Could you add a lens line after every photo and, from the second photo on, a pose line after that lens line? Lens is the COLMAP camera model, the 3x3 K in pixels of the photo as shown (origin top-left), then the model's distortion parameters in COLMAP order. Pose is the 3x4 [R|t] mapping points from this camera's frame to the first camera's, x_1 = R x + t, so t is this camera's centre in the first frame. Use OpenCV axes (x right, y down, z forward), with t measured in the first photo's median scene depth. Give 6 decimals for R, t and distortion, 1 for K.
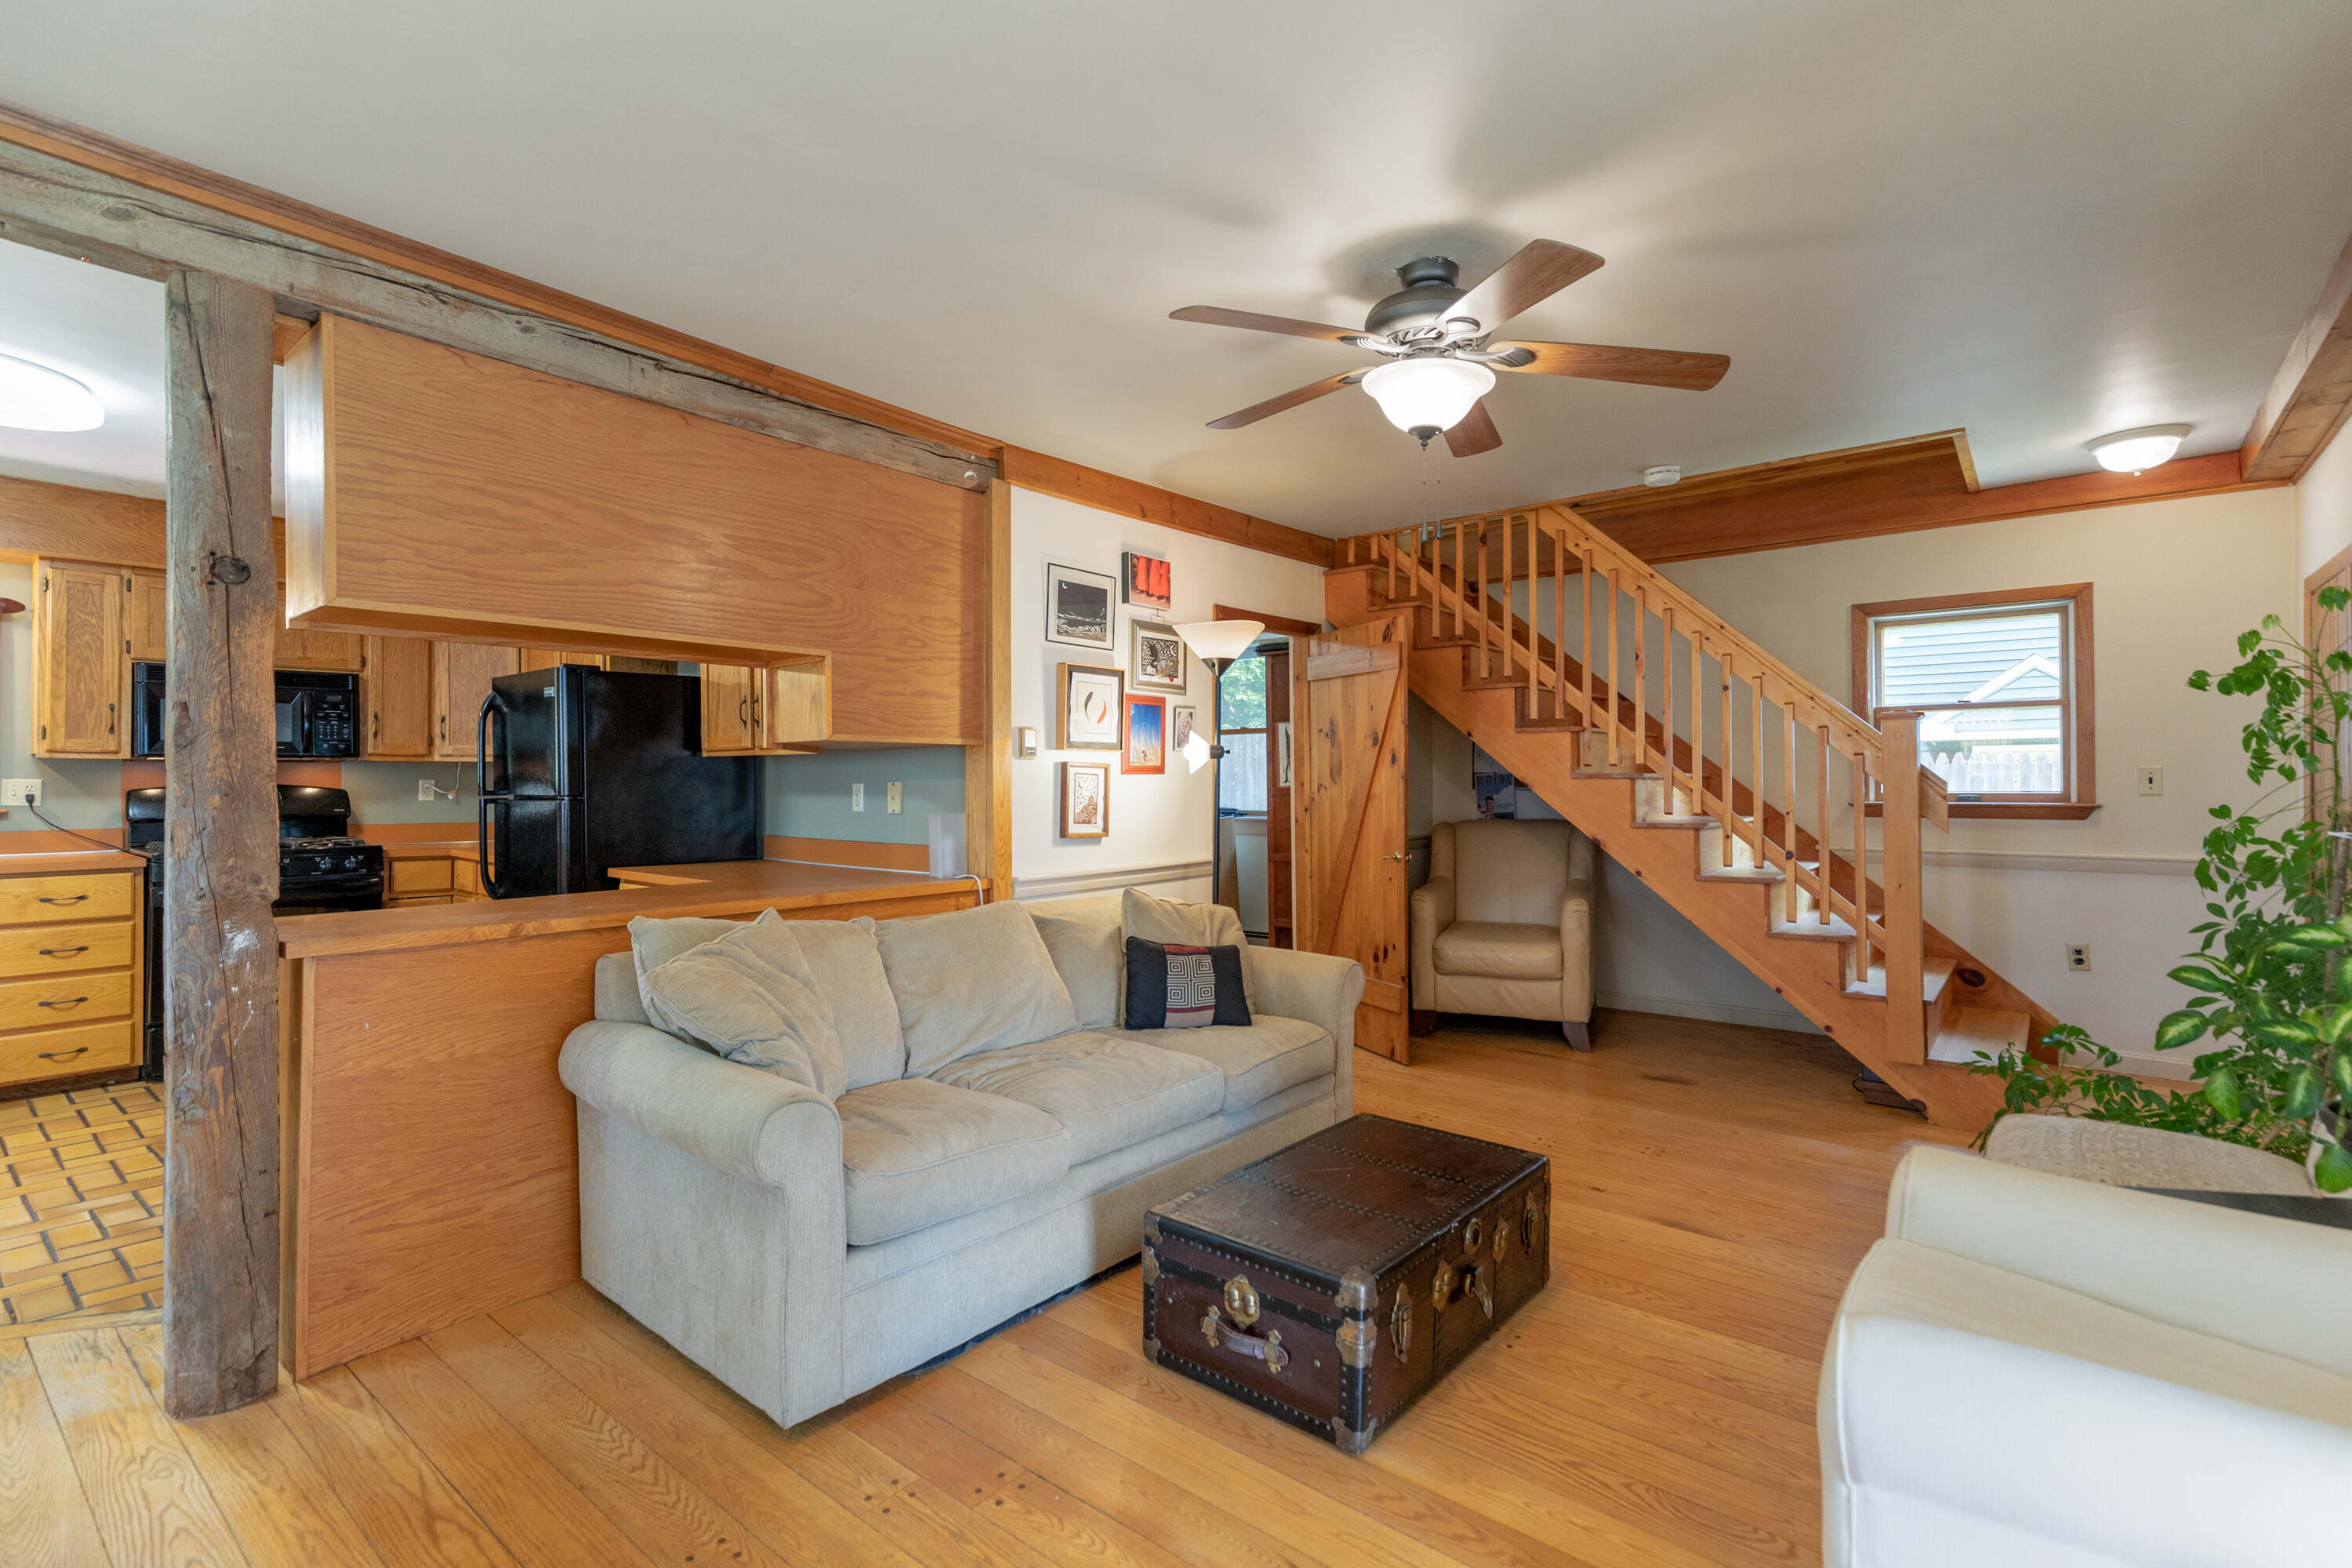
lens RADIAL K [[1064.2, 0, 1184.0], [0, 1064.2, 773.1], [0, 0, 1]] dist [0.002417, 0.000533]
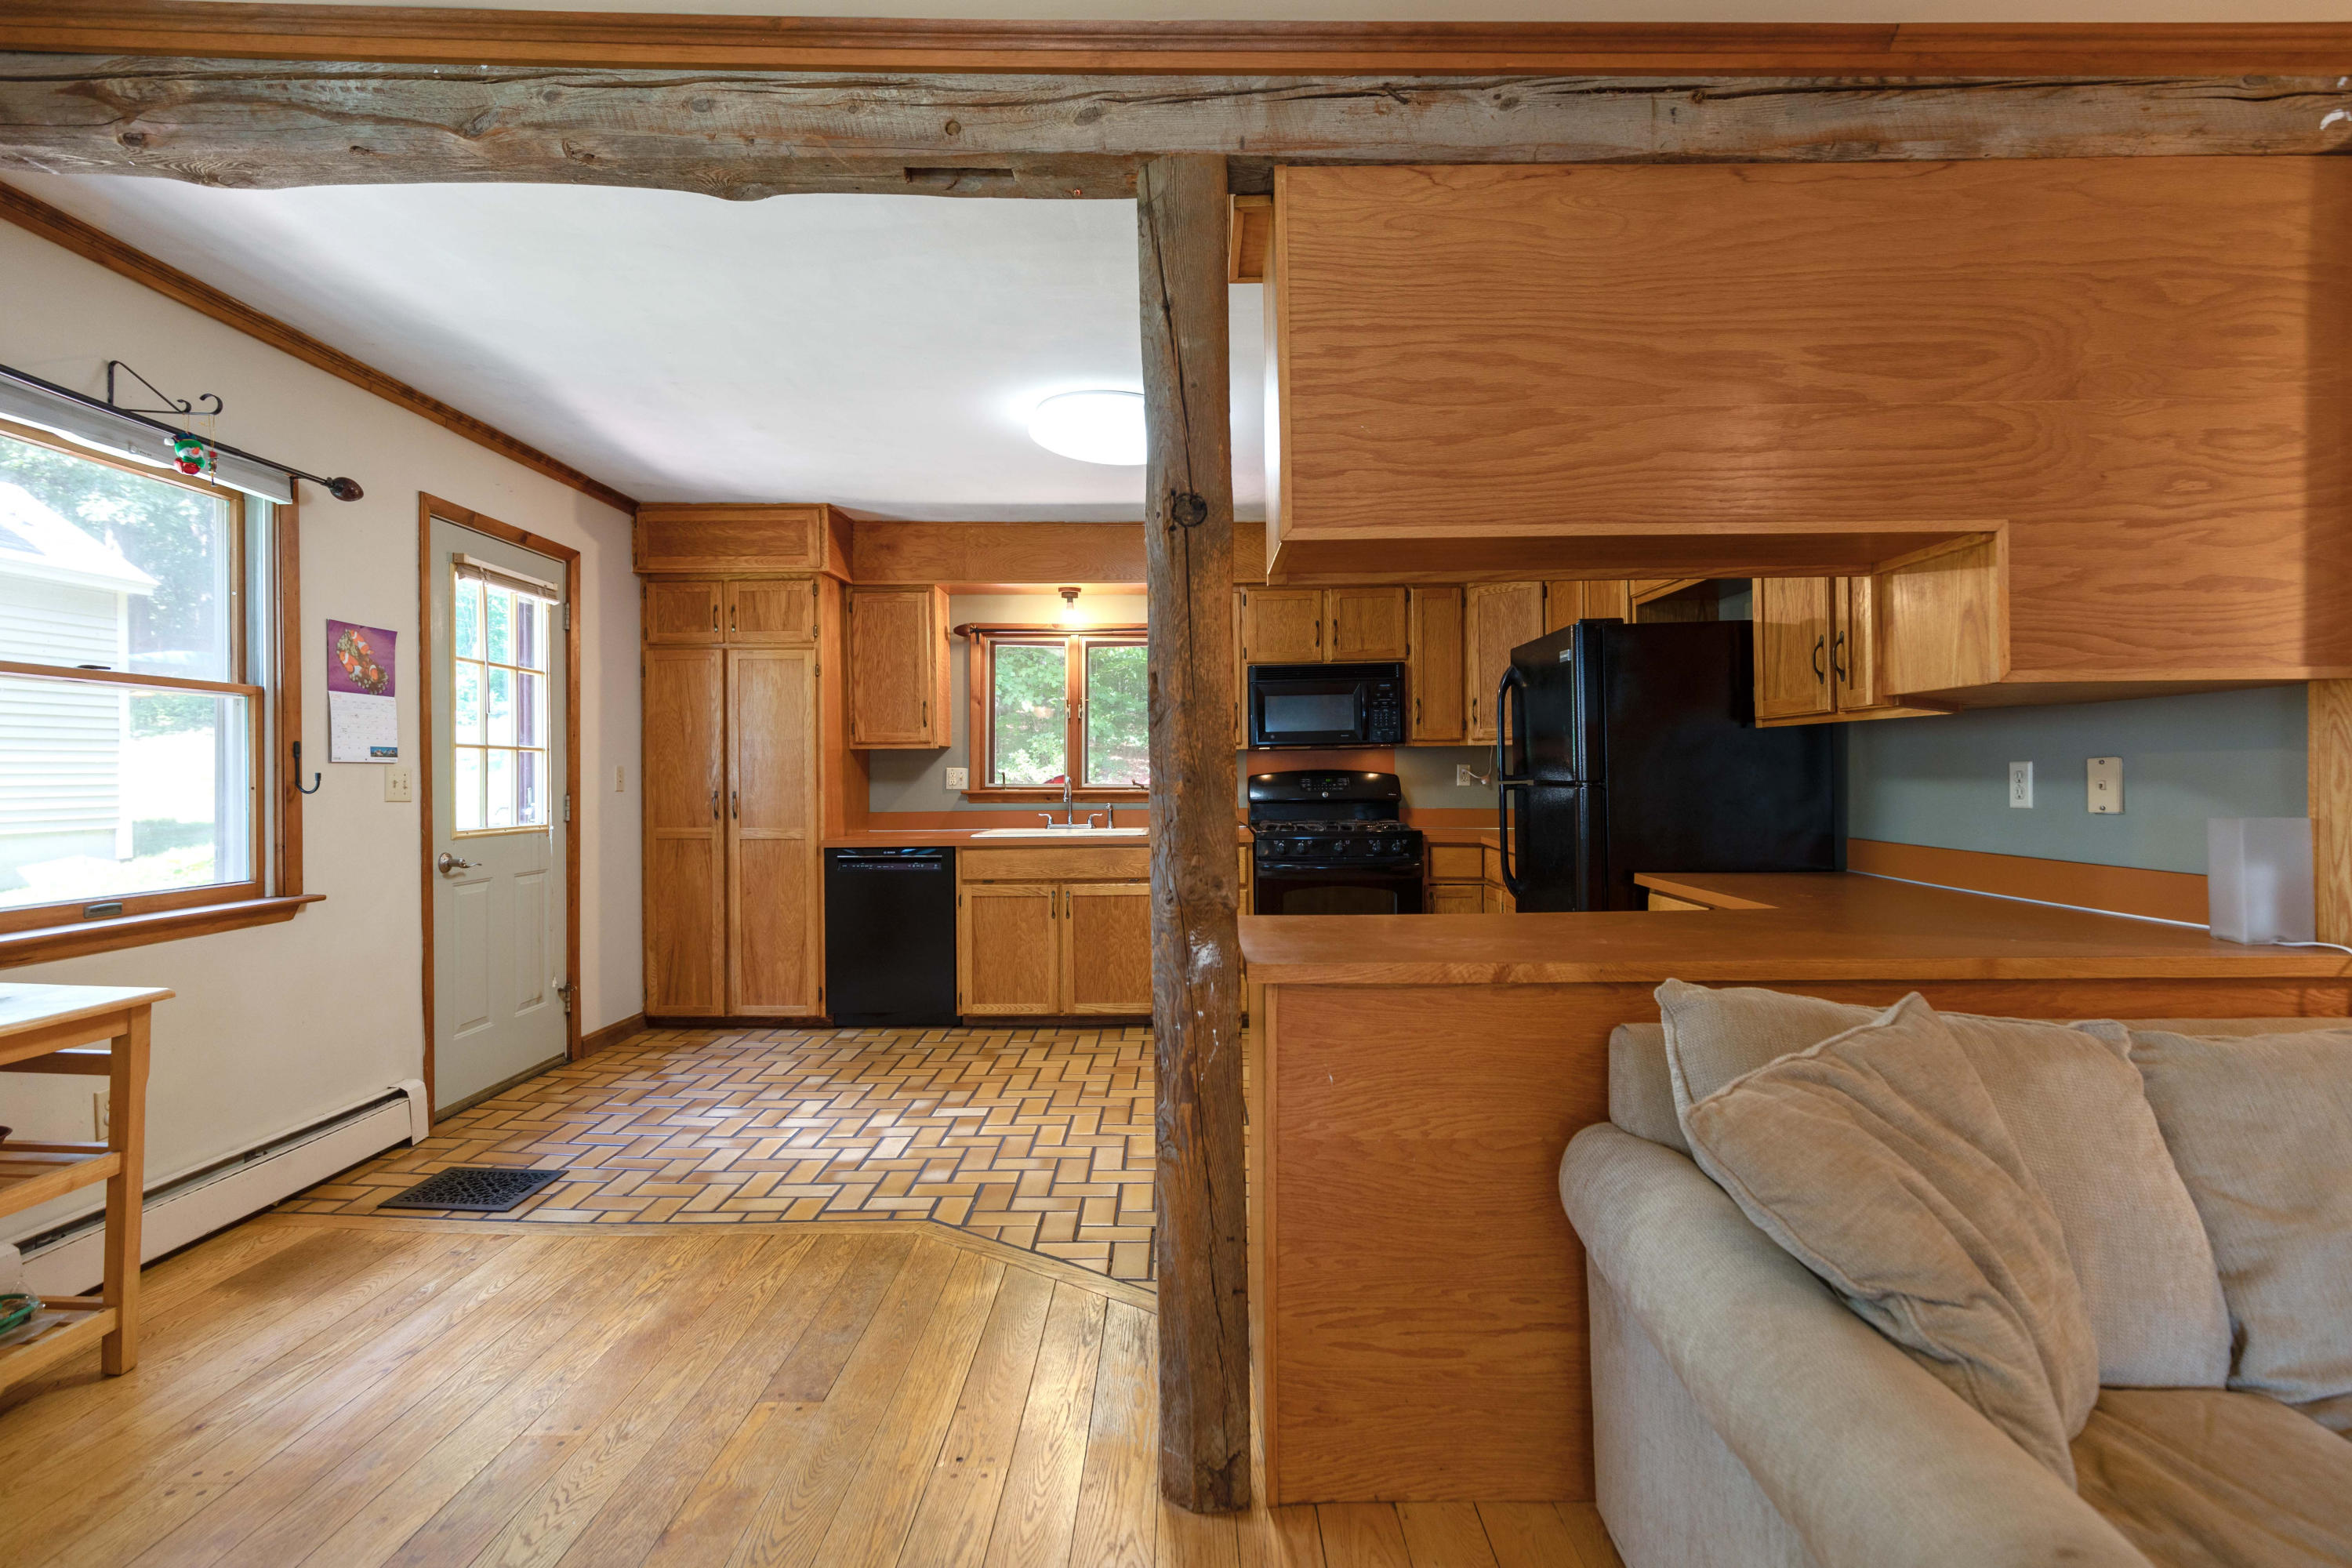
lens RADIAL K [[1121.4, 0, 1176.0], [0, 1121.4, 784.0], [0, 0, 1]] dist [0.020340, -0.008515]
pose [[0.630351, 0.002811, -0.776305, -0.177387], [0.016043, 0.999733, 0.016646, 0.006677], [0.776145, -0.022948, 0.630137, 0.349645]]
